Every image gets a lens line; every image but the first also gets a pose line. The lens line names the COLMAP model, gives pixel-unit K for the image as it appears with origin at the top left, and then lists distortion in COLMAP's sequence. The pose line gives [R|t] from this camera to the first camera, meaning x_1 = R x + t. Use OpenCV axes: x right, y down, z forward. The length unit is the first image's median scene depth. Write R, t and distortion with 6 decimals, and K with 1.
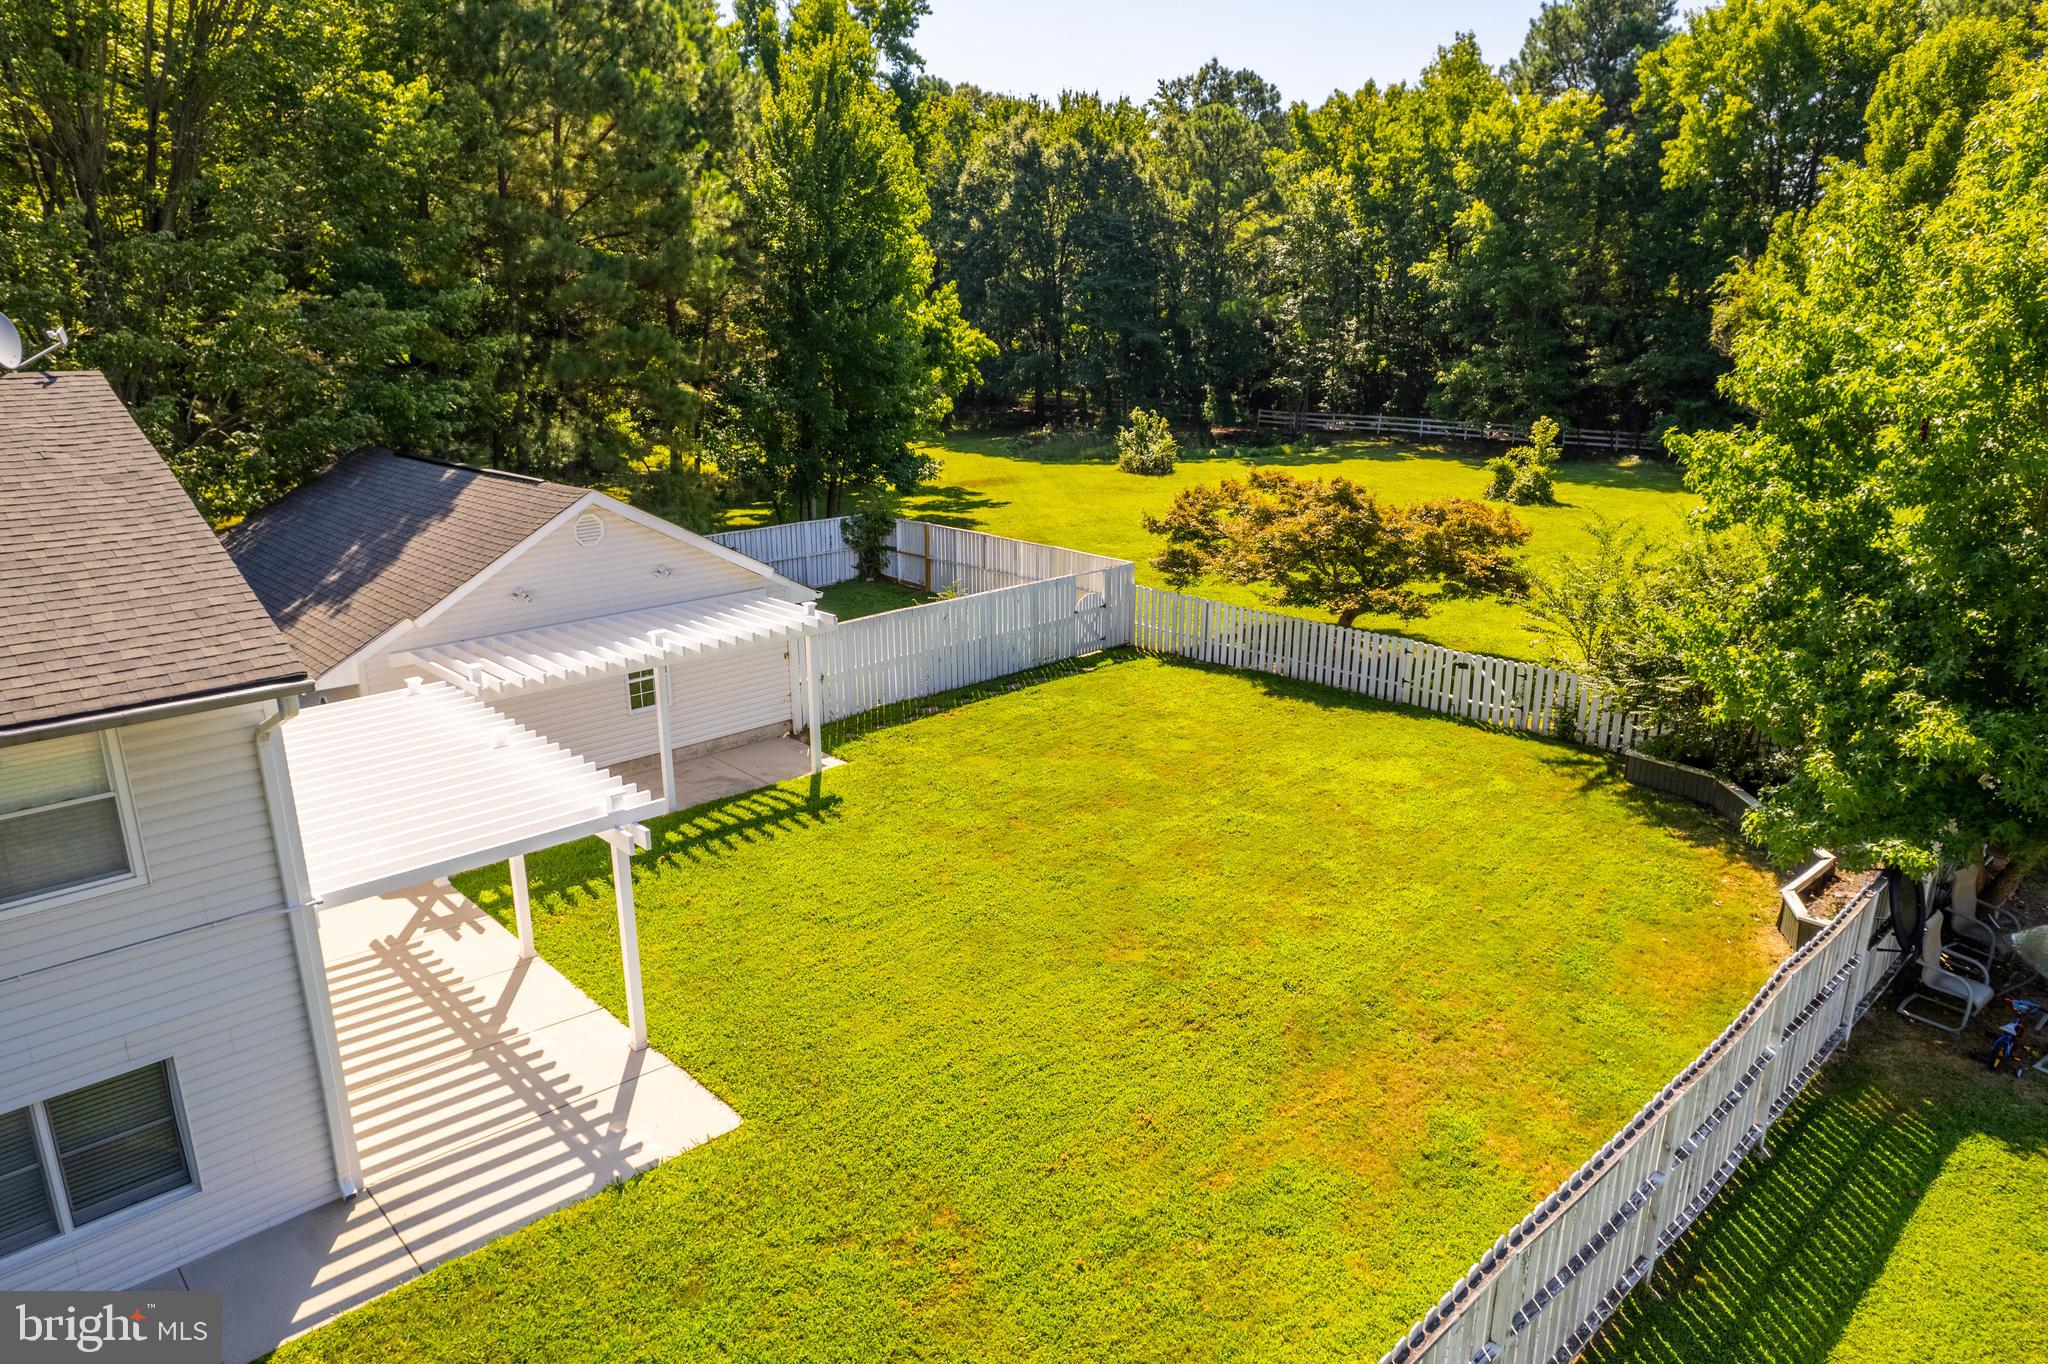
lens RADIAL K [[1312.5, 0, 1028.6], [0, 1312.5, 696.3], [0, 0, 1]] dist [-0.085552, 0.071684]
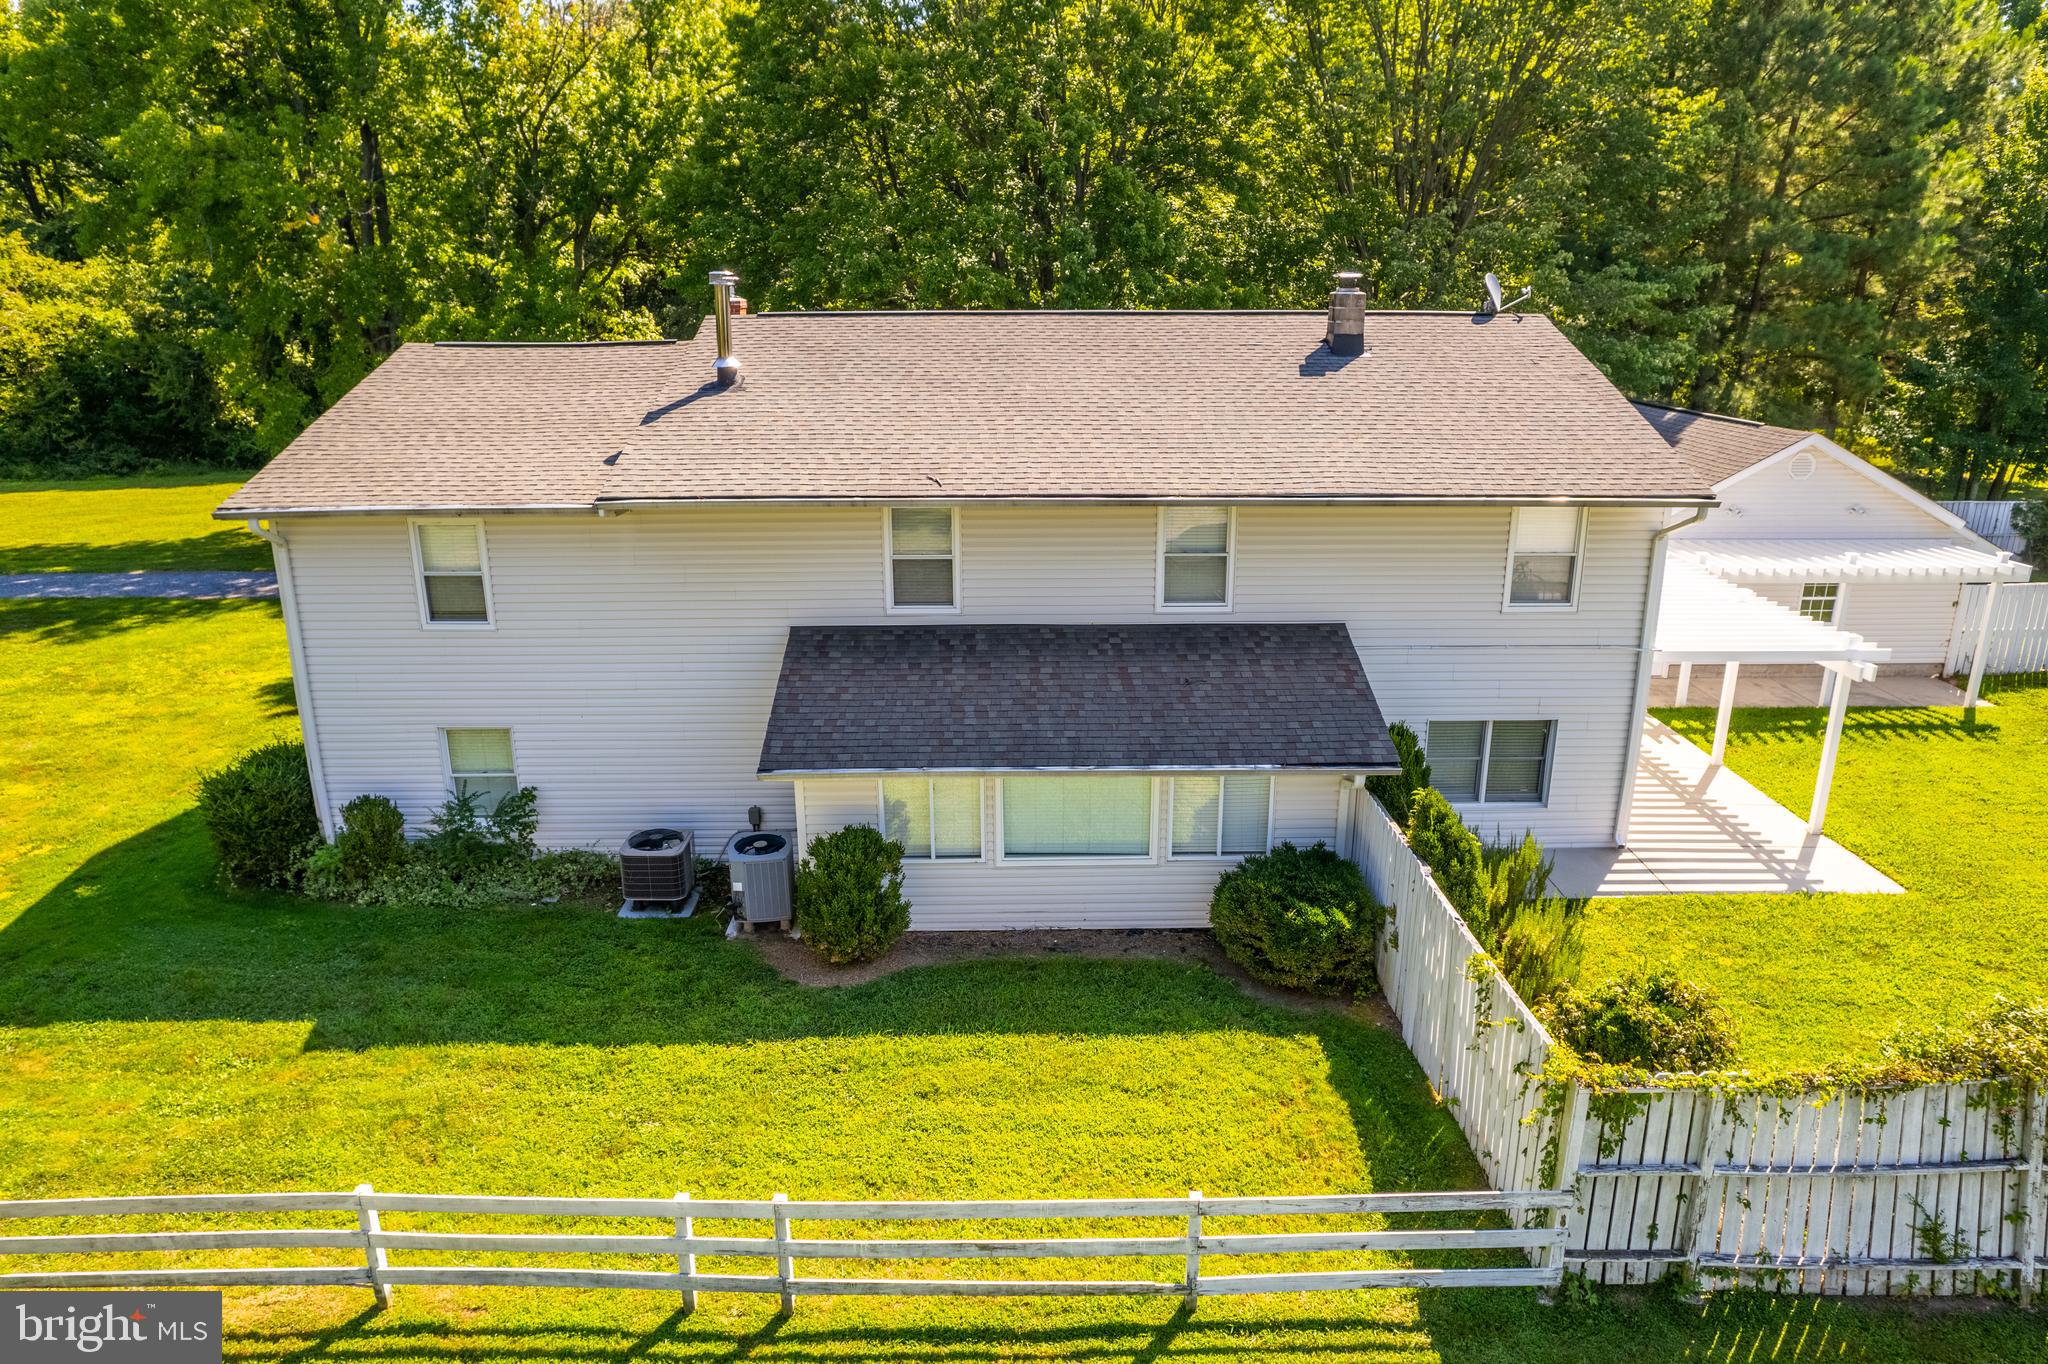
lens RADIAL K [[1310.5, 0, 1060.3], [0, 1310.5, 686.4], [0, 0, 1]] dist [-0.070617, 0.073436]
pose [[0.735549, 0.200080, -0.647252, -0.027704], [-0.196190, 0.977364, 0.079171, 0.112358], [0.648441, 0.068750, 0.758154, -0.343715]]
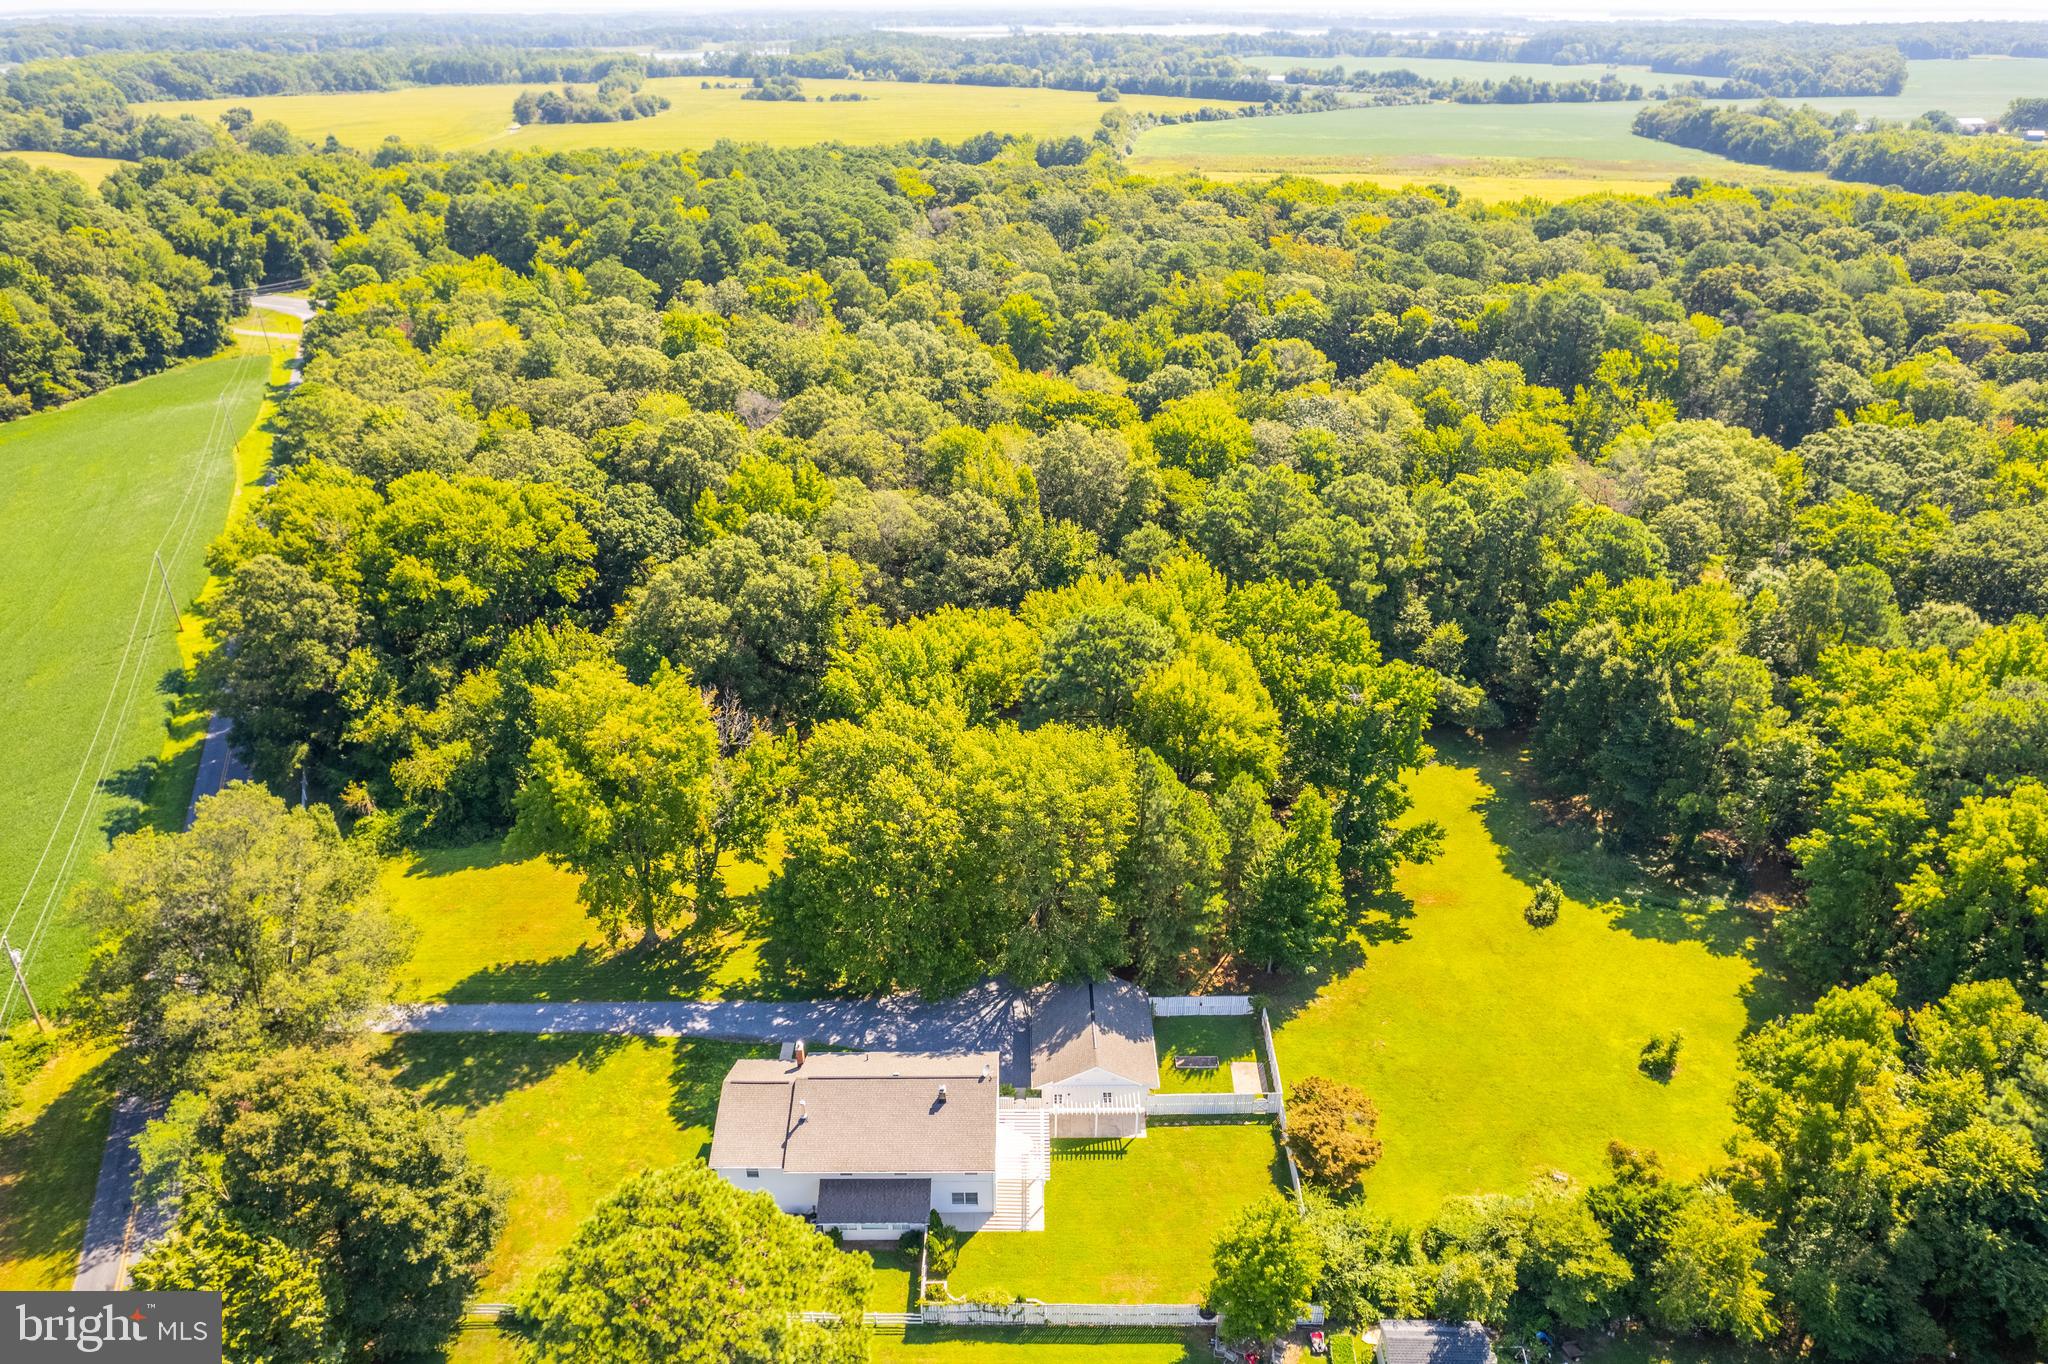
lens RADIAL K [[1312.5, 0, 1028.6], [0, 1312.5, 696.3], [0, 0, 1]] dist [-0.085552, 0.071684]
pose [[0.723324, 0.331372, -0.605801, 1.703203], [-0.197401, 0.939945, 0.278452, -2.444058], [0.661692, -0.081826, 0.745298, -2.265337]]
